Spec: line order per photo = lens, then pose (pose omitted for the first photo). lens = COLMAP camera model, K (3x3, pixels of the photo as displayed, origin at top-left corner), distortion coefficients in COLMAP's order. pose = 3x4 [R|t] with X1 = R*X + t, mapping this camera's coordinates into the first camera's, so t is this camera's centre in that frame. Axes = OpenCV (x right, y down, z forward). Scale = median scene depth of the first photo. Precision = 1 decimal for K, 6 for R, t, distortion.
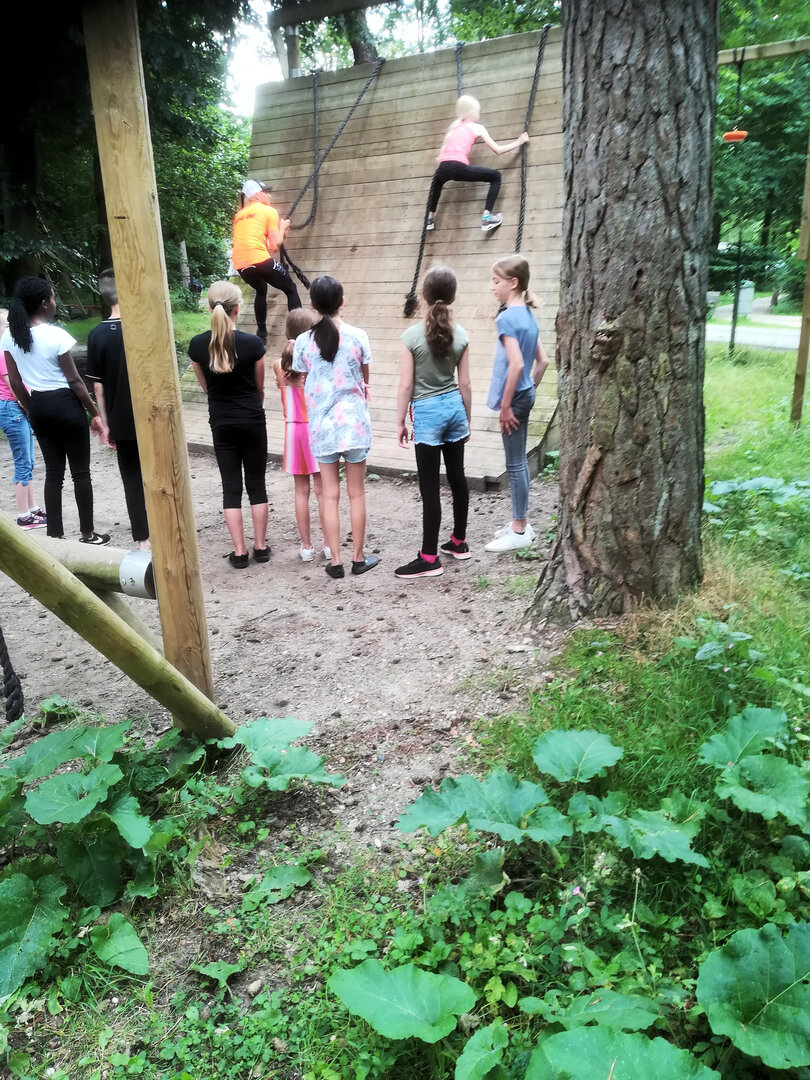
lens RADIAL K [[856.1, 0, 403.6], [0, 856.1, 524.6], [0, 0, 1]] dist [0.088147, -0.125163]
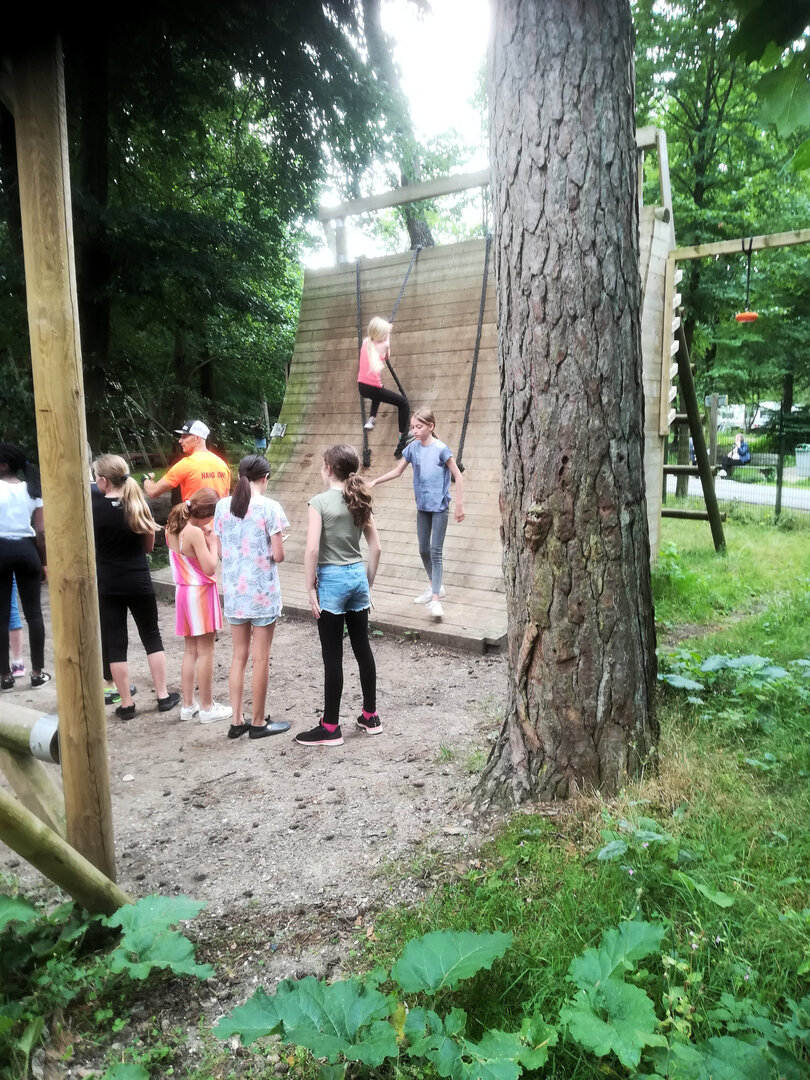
lens RADIAL K [[856.1, 0, 403.6], [0, 856.1, 524.6], [0, 0, 1]] dist [0.088147, -0.125163]
pose [[0.995285, 0.025897, -0.093470, 0.172090], [-0.041147, 0.985415, -0.165118, -0.034339], [0.087831, 0.168185, 0.981835, -0.014754]]
